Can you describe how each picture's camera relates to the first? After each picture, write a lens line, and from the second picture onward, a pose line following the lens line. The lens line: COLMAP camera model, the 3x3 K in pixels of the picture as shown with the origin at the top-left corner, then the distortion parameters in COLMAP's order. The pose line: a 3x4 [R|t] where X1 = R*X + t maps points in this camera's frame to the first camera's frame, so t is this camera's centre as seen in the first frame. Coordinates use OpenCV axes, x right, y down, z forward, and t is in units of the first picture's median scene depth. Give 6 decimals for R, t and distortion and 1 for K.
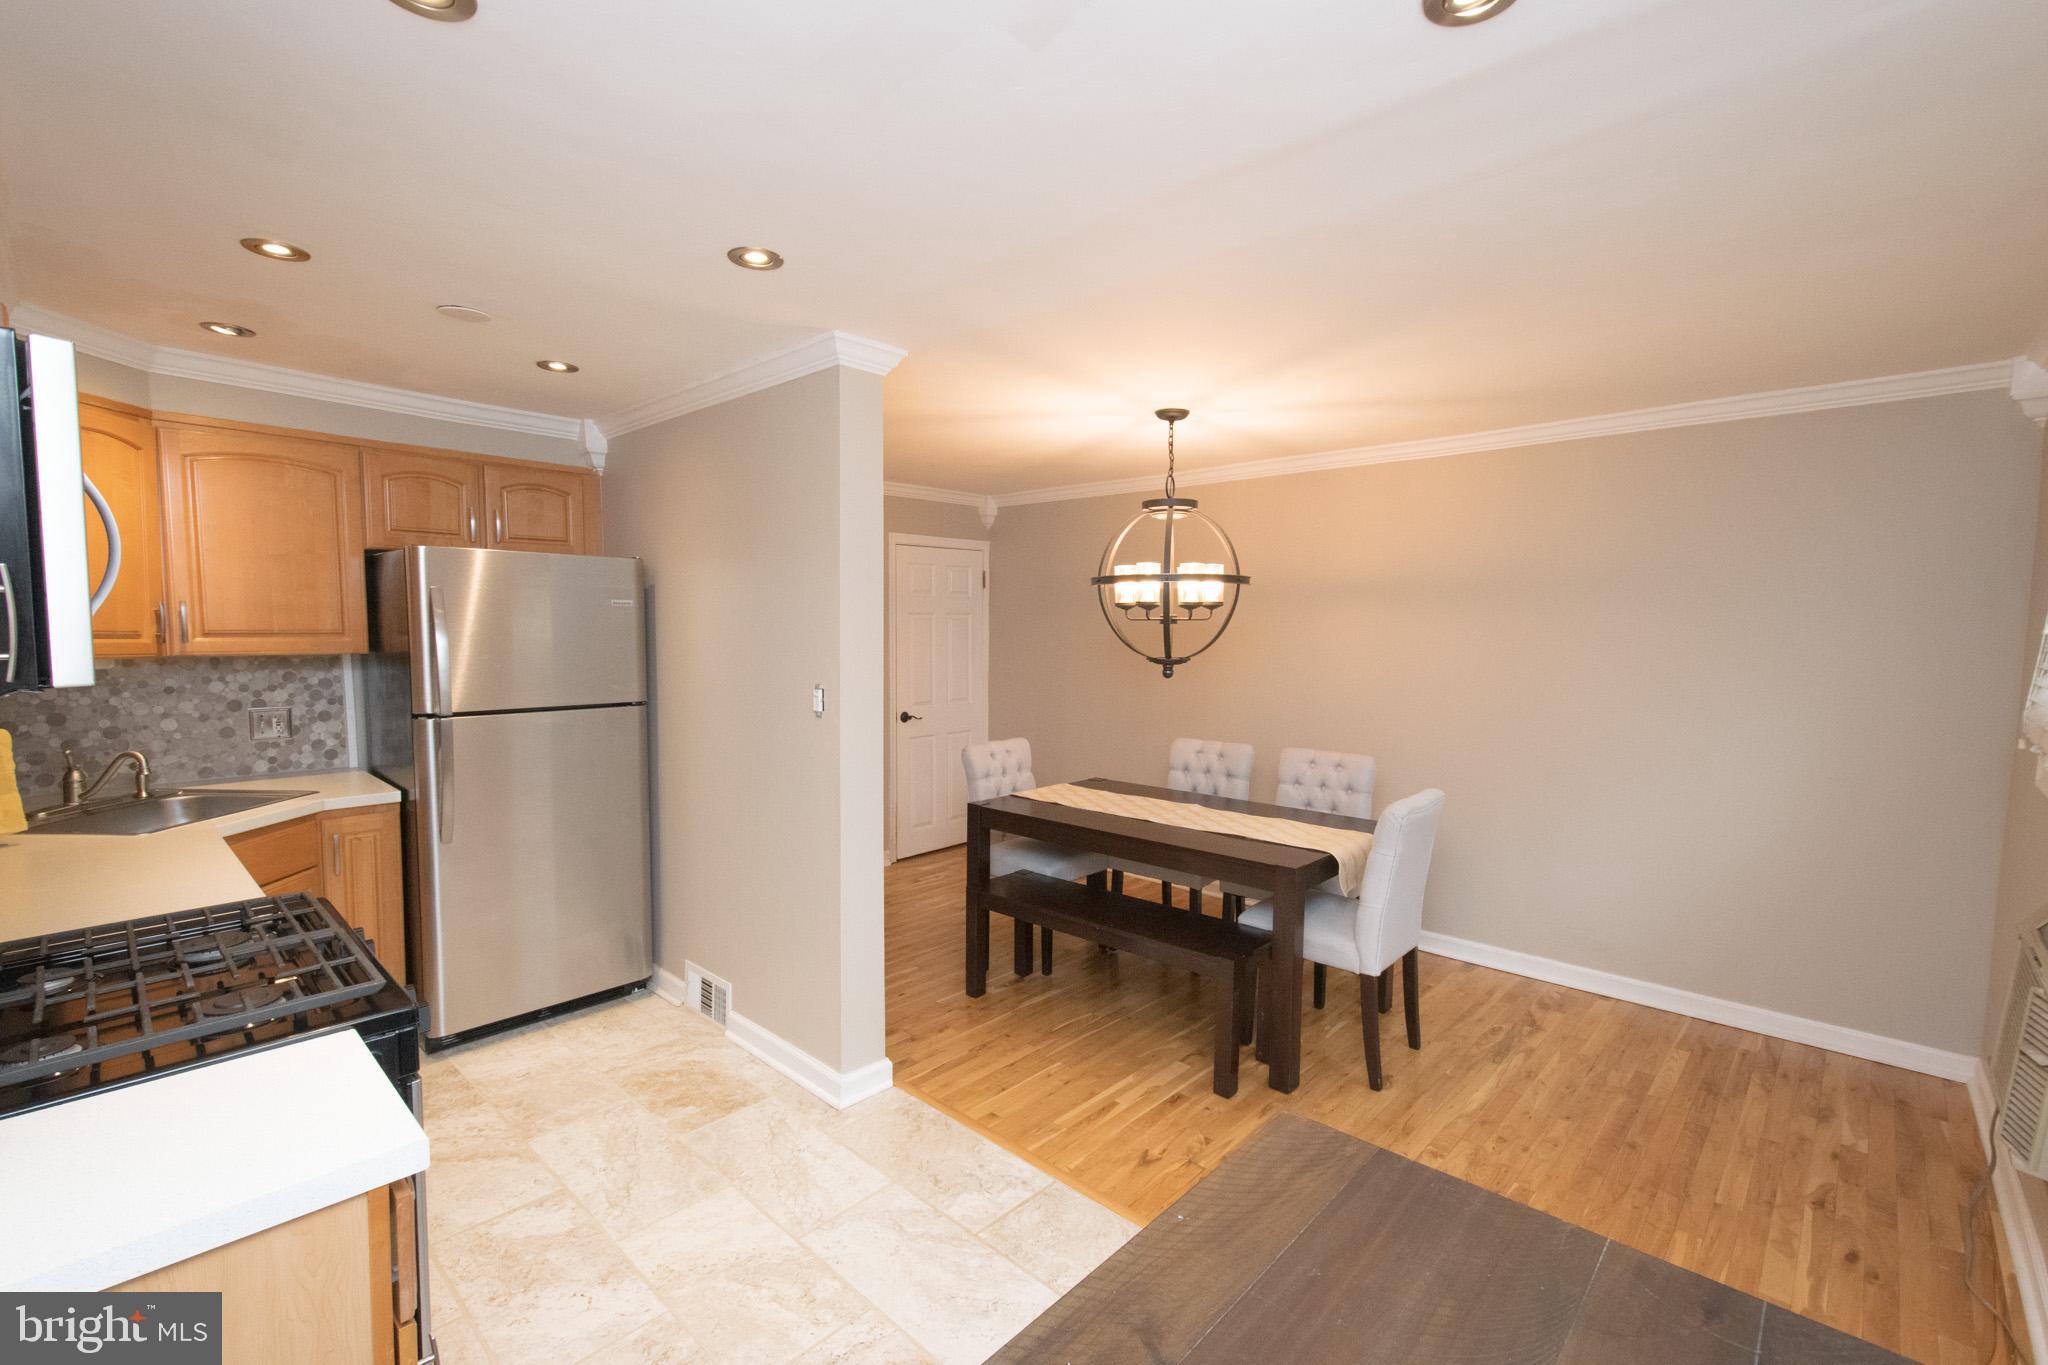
lens RADIAL K [[890.7, 0, 1025.3], [0, 890.7, 687.4], [0, 0, 1]] dist [0.017442, -0.006344]
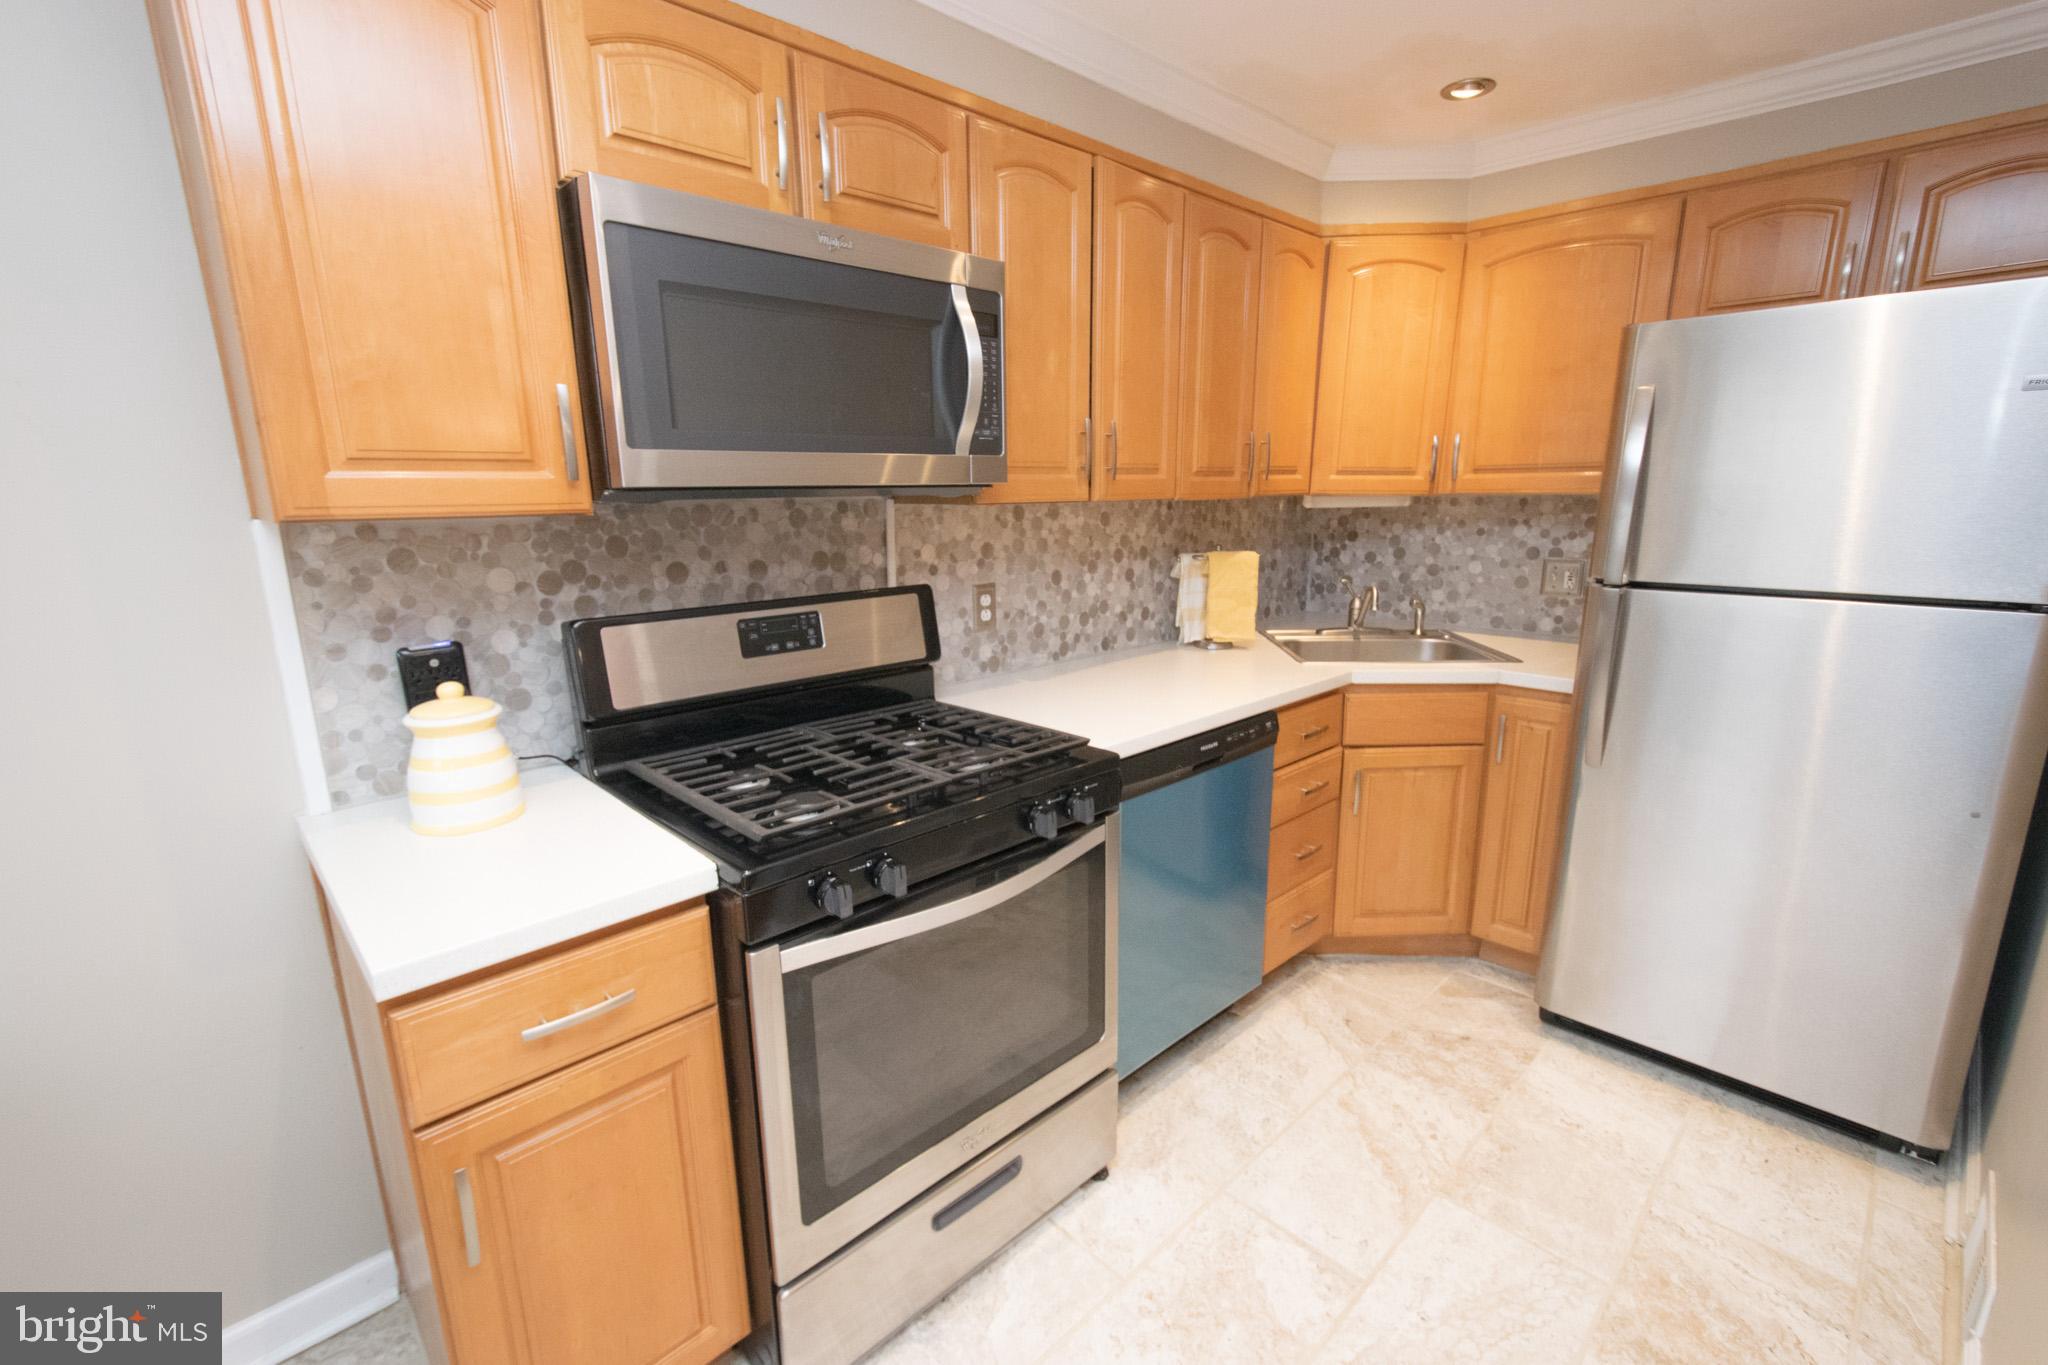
lens RADIAL K [[894.7, 0, 1025.4], [0, 894.7, 691.9], [0, 0, 1]] dist [0.004866, -0.000030]
pose [[-0.044148, 0.216593, -0.975263, 0.051216], [-0.060274, 0.973859, 0.219010, -0.010893], [0.997205, 0.068452, -0.029939, 0.564555]]
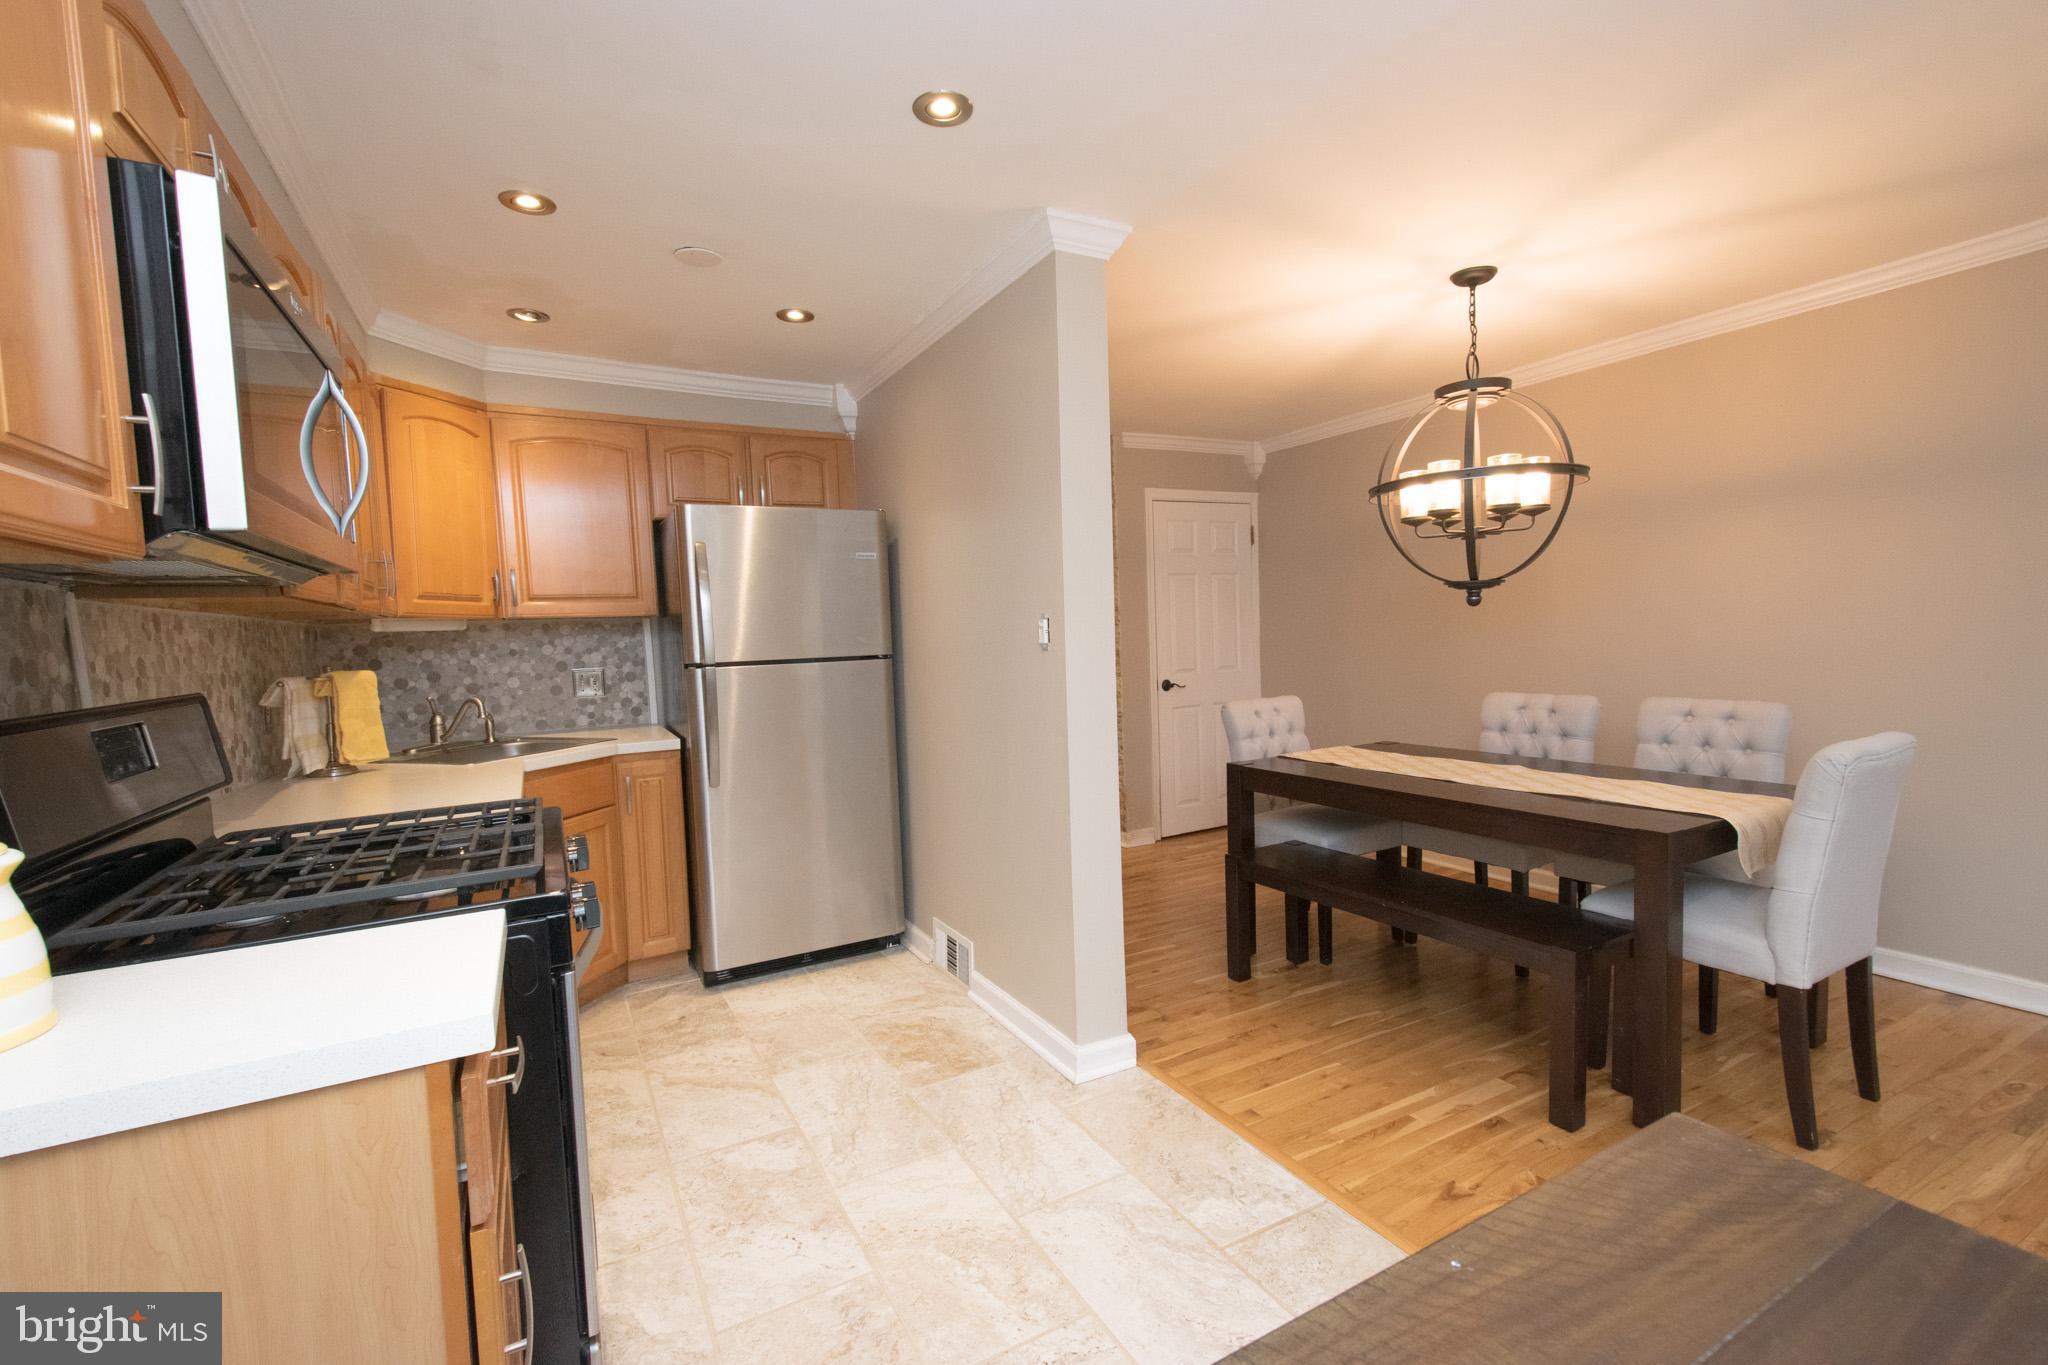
lens RADIAL K [[892.5, 0, 1025.1], [0, 892.5, 687.9], [0, 0, 1]] dist [0.020170, -0.007842]
pose [[0.949836, -0.021137, -0.312035, 0.029714], [0.020711, 0.999775, -0.004678, 0.069103], [0.312063, -0.002020, 0.950059, 0.115637]]
